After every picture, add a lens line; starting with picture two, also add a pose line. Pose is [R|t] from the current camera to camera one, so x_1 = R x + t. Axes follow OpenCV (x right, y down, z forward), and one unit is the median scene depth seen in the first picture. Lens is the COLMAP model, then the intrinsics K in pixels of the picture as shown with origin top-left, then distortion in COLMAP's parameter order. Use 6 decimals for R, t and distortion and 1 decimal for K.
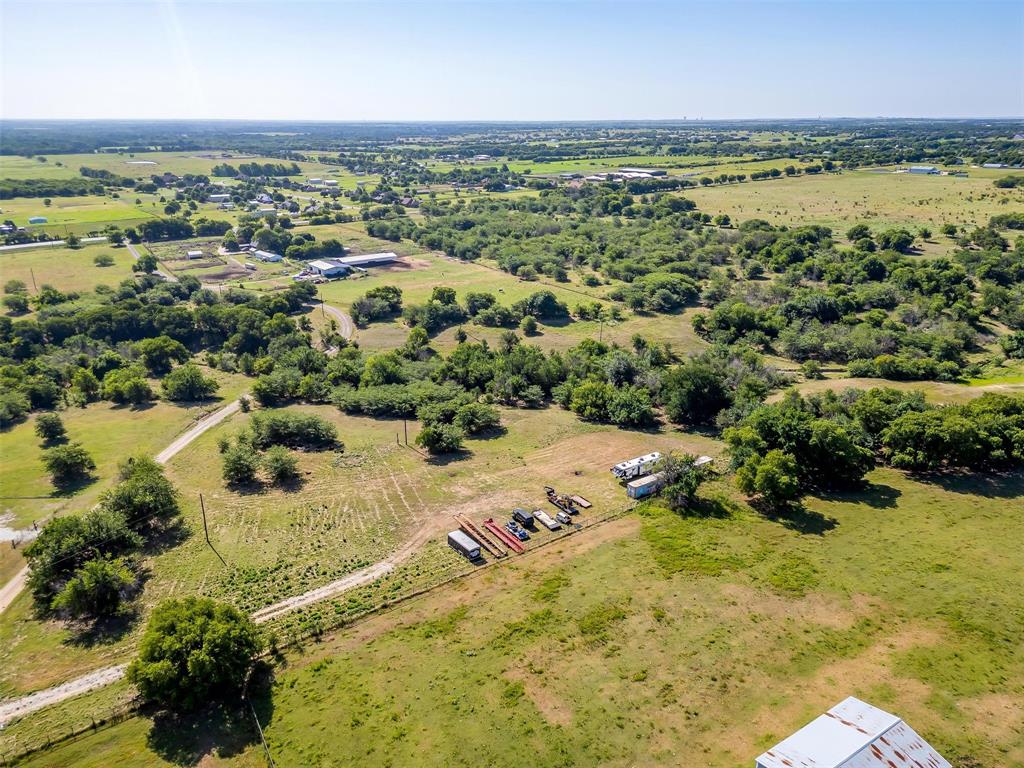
lens RADIAL K [[756.7, 0, 508.3], [0, 756.7, 385.1], [0, 0, 1]] dist [0.070294, -0.057959]
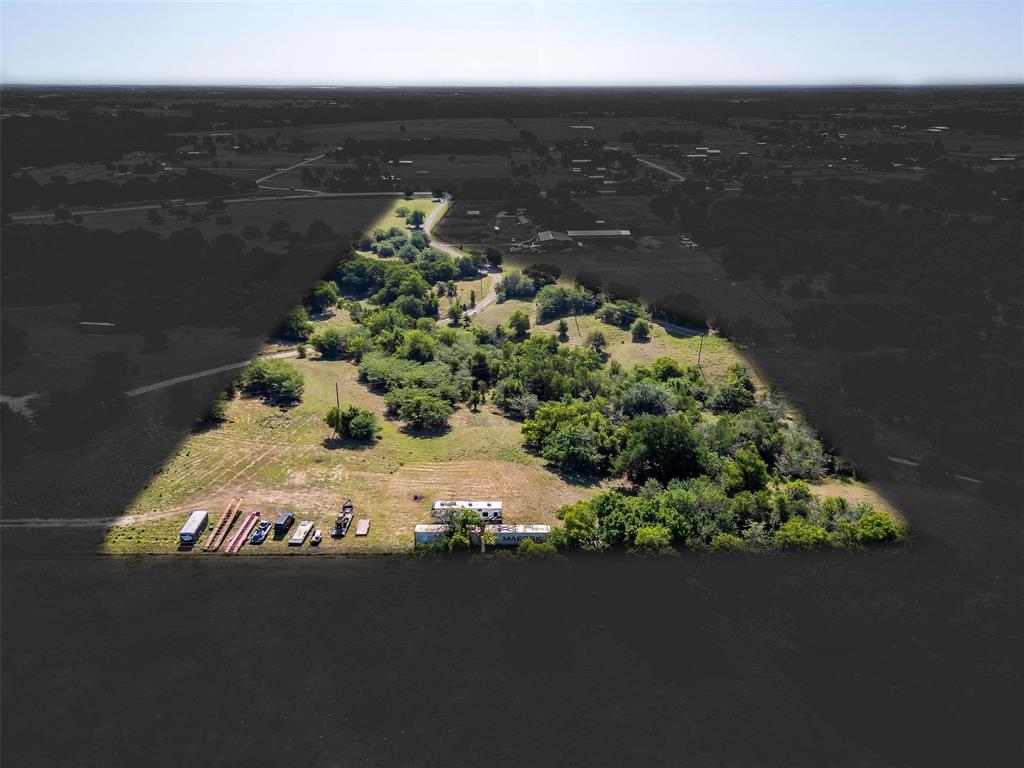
lens RADIAL K [[756.7, 0, 508.3], [0, 756.7, 385.1], [0, 0, 1]] dist [0.070294, -0.057959]
pose [[0.804651, 0.220852, -0.551145, 0.681624], [-0.198769, 0.974884, 0.100455, -0.127859], [0.559488, 0.028719, 0.828341, 0.353755]]
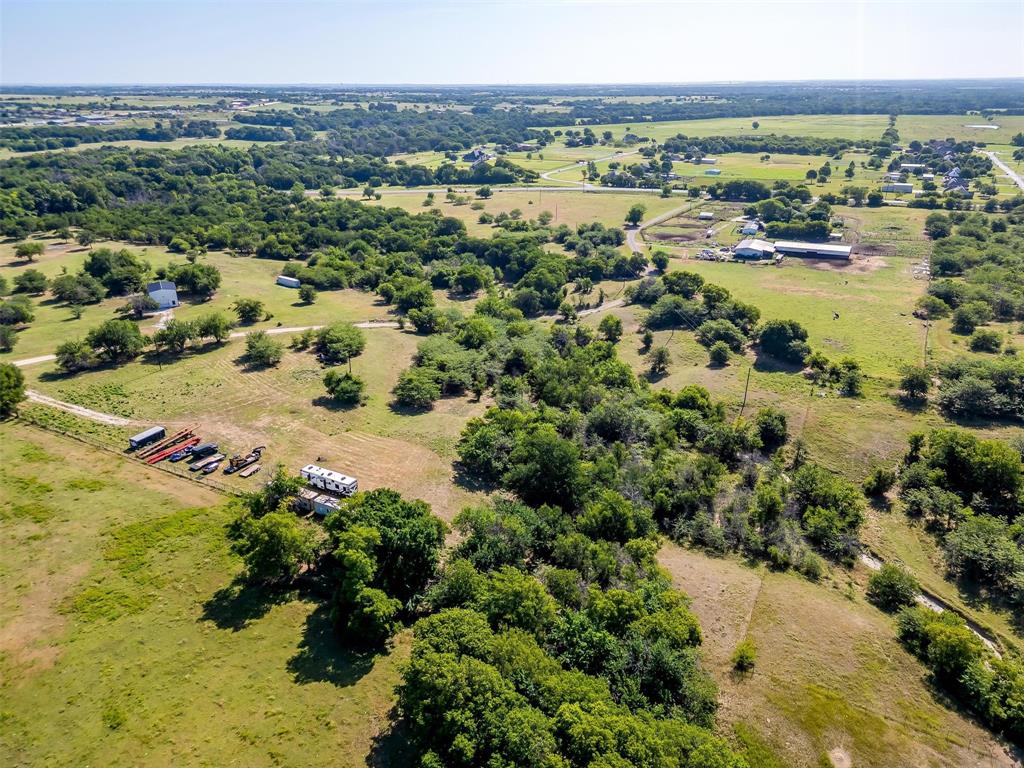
lens RADIAL K [[756.7, 0, 508.3], [0, 756.7, 385.1], [0, 0, 1]] dist [0.070294, -0.057959]
pose [[0.400320, 0.340072, -0.850938, 1.051063], [-0.299866, 0.926080, 0.229032, -0.282529], [0.865924, 0.163481, 0.472705, 0.803997]]
